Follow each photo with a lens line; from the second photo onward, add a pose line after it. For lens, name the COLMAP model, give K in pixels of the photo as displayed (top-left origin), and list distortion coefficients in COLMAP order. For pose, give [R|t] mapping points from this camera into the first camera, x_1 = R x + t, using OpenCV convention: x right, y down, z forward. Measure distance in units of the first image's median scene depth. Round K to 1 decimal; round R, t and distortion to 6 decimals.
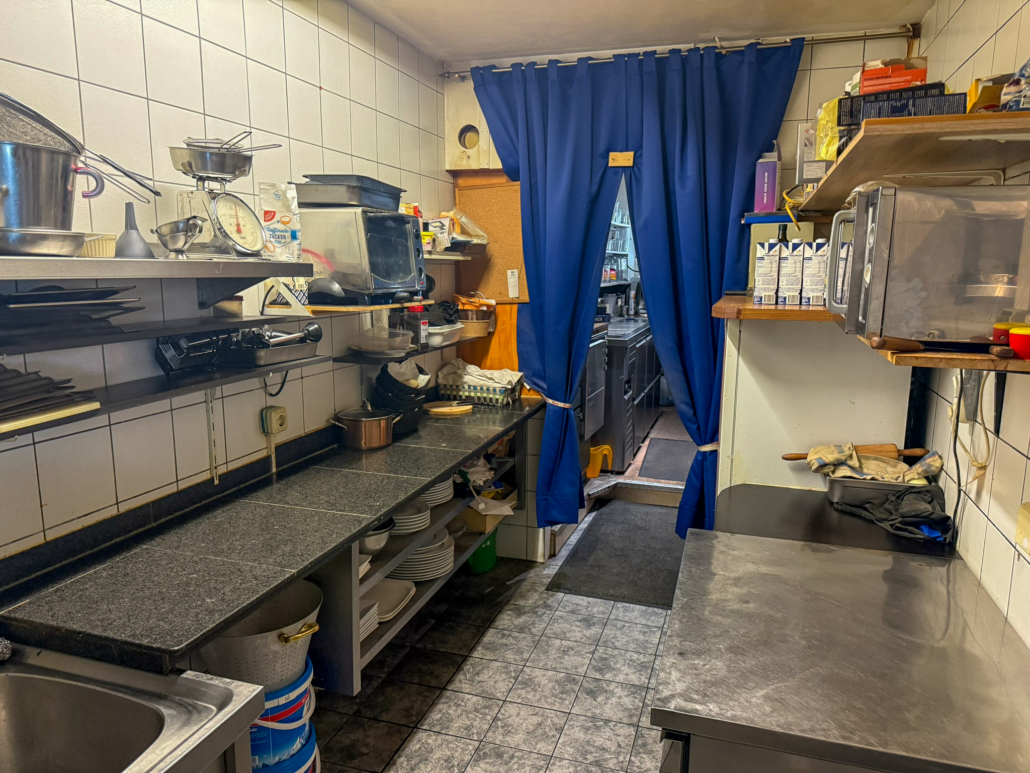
lens RADIAL K [[730.3, 0, 515.4], [0, 730.3, 387.5], [0, 0, 1]] dist [0.042469, -0.012841]
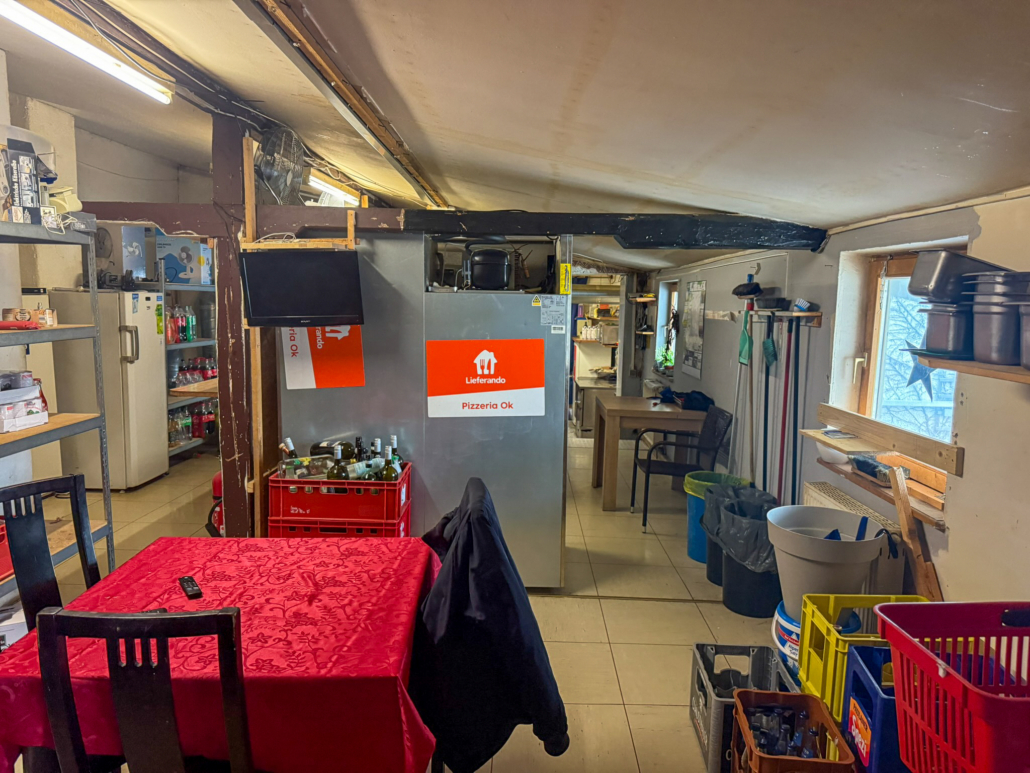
lens RADIAL K [[730.3, 0, 513.6], [0, 730.3, 388.0], [0, 0, 1]] dist [0.042469, -0.012841]
pose [[0.956481, -0.027349, 0.290510, -1.599865], [0.039601, 0.998553, -0.036379, 0.386129], [-0.289095, 0.046300, 0.956180, -3.658994]]
